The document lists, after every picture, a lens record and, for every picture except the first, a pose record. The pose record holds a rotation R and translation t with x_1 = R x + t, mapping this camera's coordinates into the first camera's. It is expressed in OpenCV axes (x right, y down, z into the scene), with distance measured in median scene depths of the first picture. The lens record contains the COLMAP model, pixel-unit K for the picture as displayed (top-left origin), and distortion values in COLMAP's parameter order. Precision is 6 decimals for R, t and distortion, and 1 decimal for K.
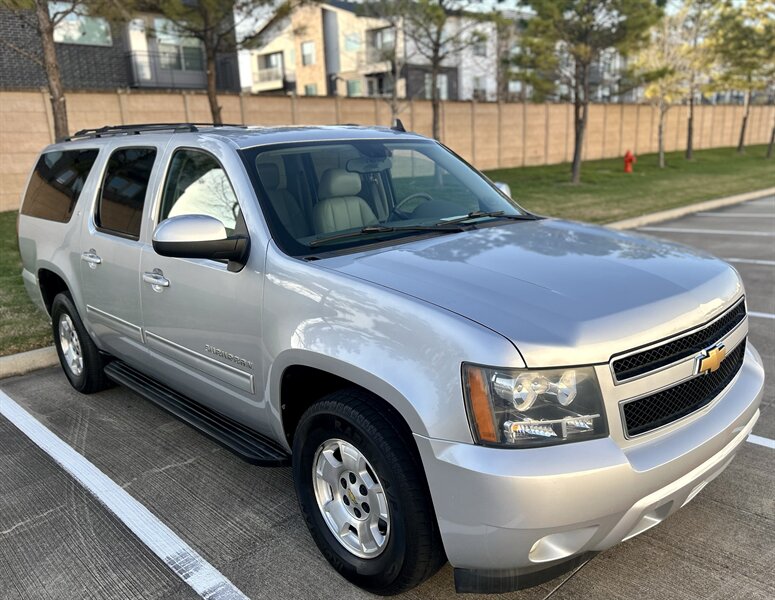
lens RADIAL K [[651.6, 0, 404.1], [0, 651.6, 307.0], [0, 0, 1]] dist [0.028222, -0.020726]
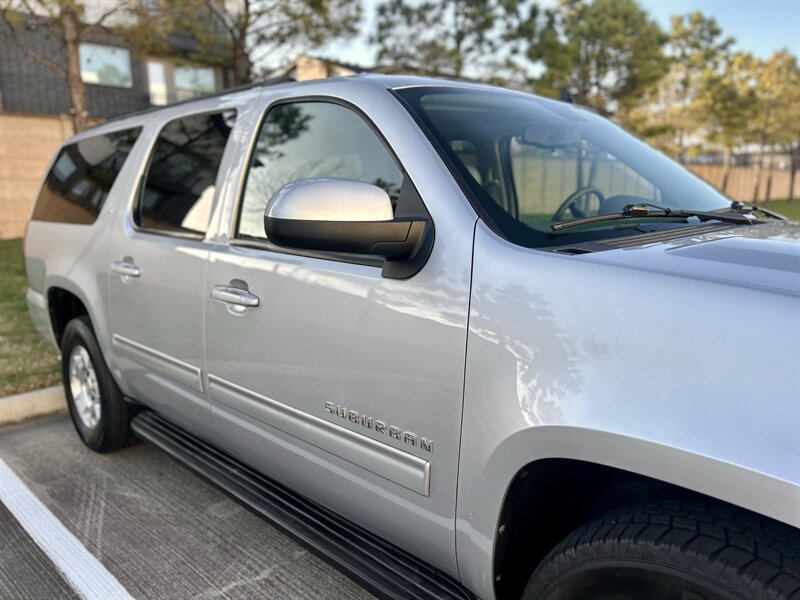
lens RADIAL K [[600.5, 0, 401.8], [0, 600.5, 297.9], [0, 0, 1]] dist [0.056784, -0.061717]
pose [[0.999434, 0.022758, 0.024778, -0.140288], [-0.020687, 0.996512, -0.080849, 0.003171], [-0.026531, 0.080291, 0.996418, 0.244421]]
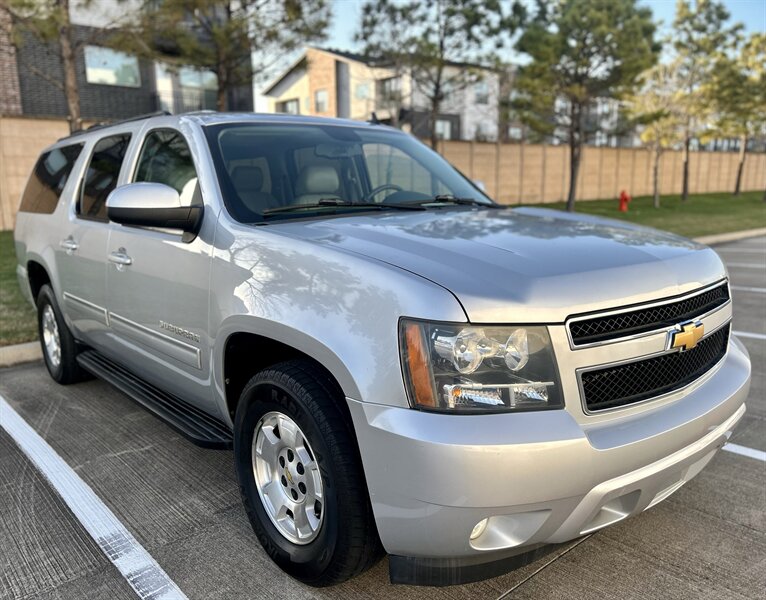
lens RADIAL K [[620.8, 0, 369.5], [0, 620.8, 298.3], [0, 0, 1]] dist [0.038987, -0.045638]
pose [[0.997708, 0.029866, -0.060719, 0.036274], [-0.034034, 0.997049, -0.068808, 0.043717], [0.058485, 0.070717, 0.995780, 0.049891]]
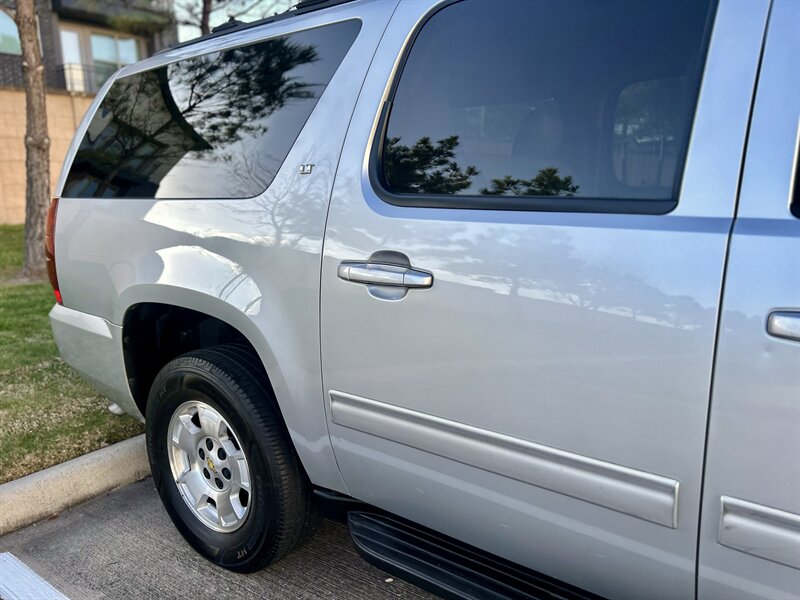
lens RADIAL K [[600.5, 0, 401.8], [0, 600.5, 297.9], [0, 0, 1]] dist [0.056784, -0.061717]
pose [[0.986499, -0.009613, 0.163484, -0.385746], [0.020205, 0.997793, -0.063248, -0.027876], [-0.162516, 0.065698, 0.984516, 0.477276]]
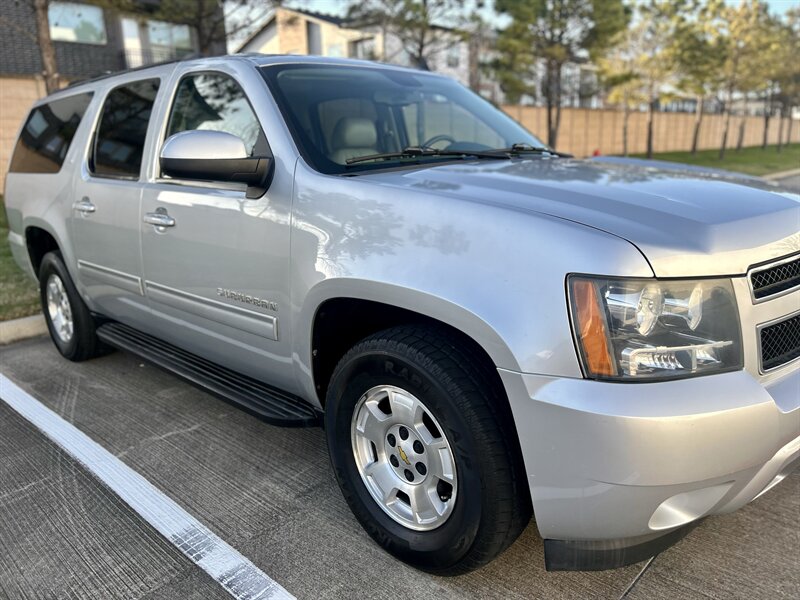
lens RADIAL K [[604.3, 0, 407.3], [0, 604.3, 282.6], [0, 0, 1]] dist [0.043036, -0.050426]
pose [[0.998962, -0.000380, 0.045554, -0.049833], [0.001850, 0.999478, -0.032244, 0.043365], [-0.045518, 0.032295, 0.998441, 0.101521]]
